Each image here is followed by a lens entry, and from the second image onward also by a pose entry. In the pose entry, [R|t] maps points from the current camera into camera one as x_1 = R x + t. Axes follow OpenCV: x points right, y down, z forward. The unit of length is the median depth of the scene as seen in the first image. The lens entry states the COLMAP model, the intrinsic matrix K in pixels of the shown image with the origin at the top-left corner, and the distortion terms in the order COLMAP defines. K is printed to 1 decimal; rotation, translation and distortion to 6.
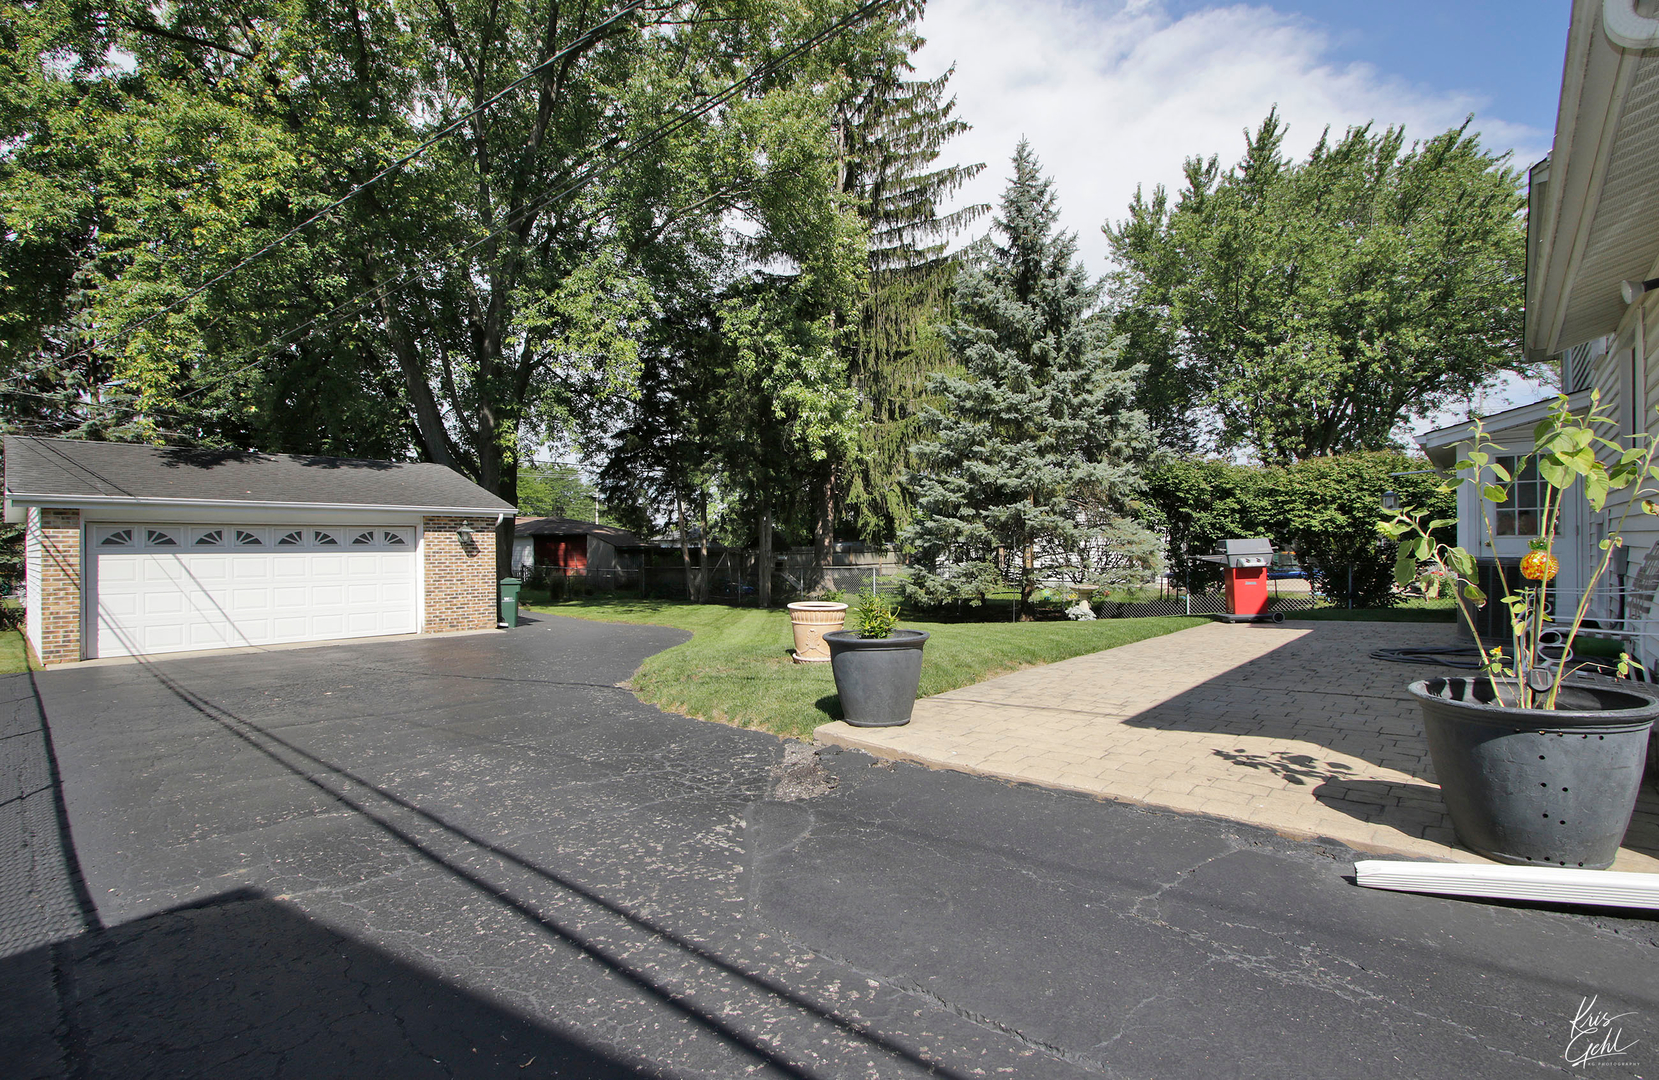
lens RADIAL K [[789.5, 0, 827.0], [0, 789.5, 541.9], [0, 0, 1]] dist [-0.012724, 0.001153]
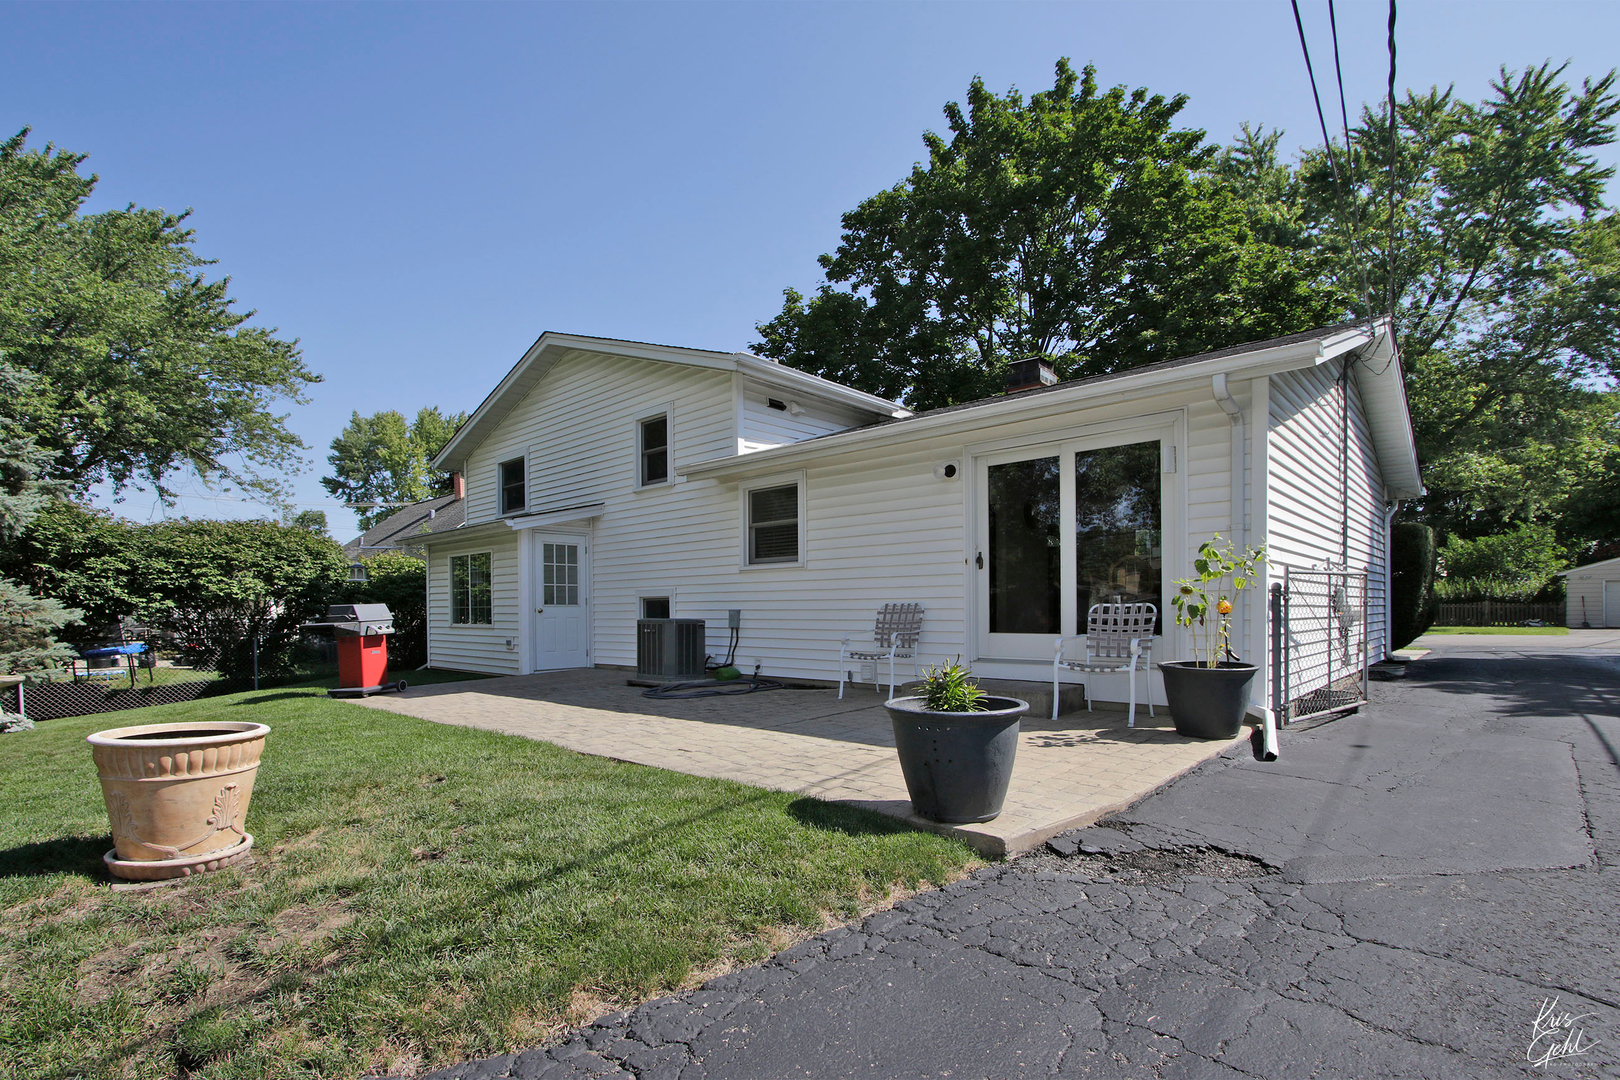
lens RADIAL K [[754.0, 0, 743.4], [0, 754.0, 612.2], [0, 0, 1]] dist [-0.017072, -0.000268]
pose [[0.082564, 0.005745, 0.996569, -0.185319], [0.000274, 0.999983, -0.005787, 0.006277], [-0.996586, 0.000751, 0.082561, 0.288831]]
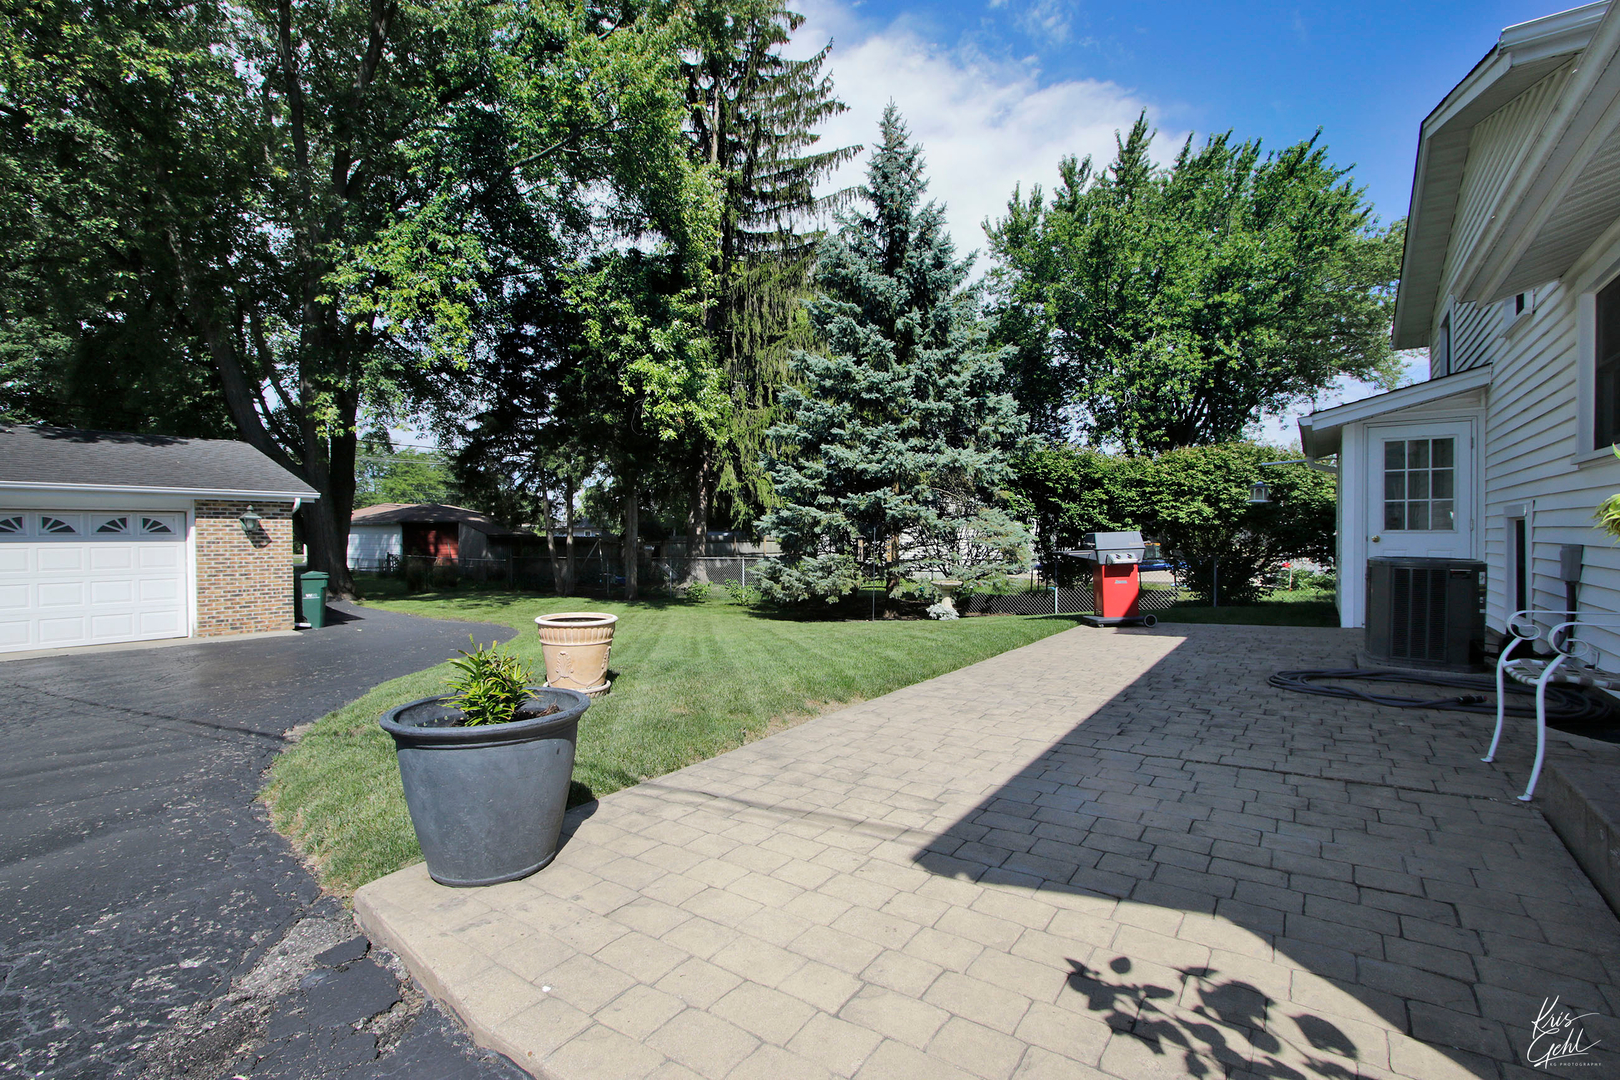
lens RADIAL K [[754.0, 0, 807.3], [0, 754.0, 543.3], [0, 0, 1]] dist [-0.017072, -0.000268]
pose [[0.994449, 0.002655, 0.105182, 0.056359], [-0.004432, 0.999851, 0.016671, -0.002027], [-0.105122, -0.017044, 0.994313, 0.112576]]
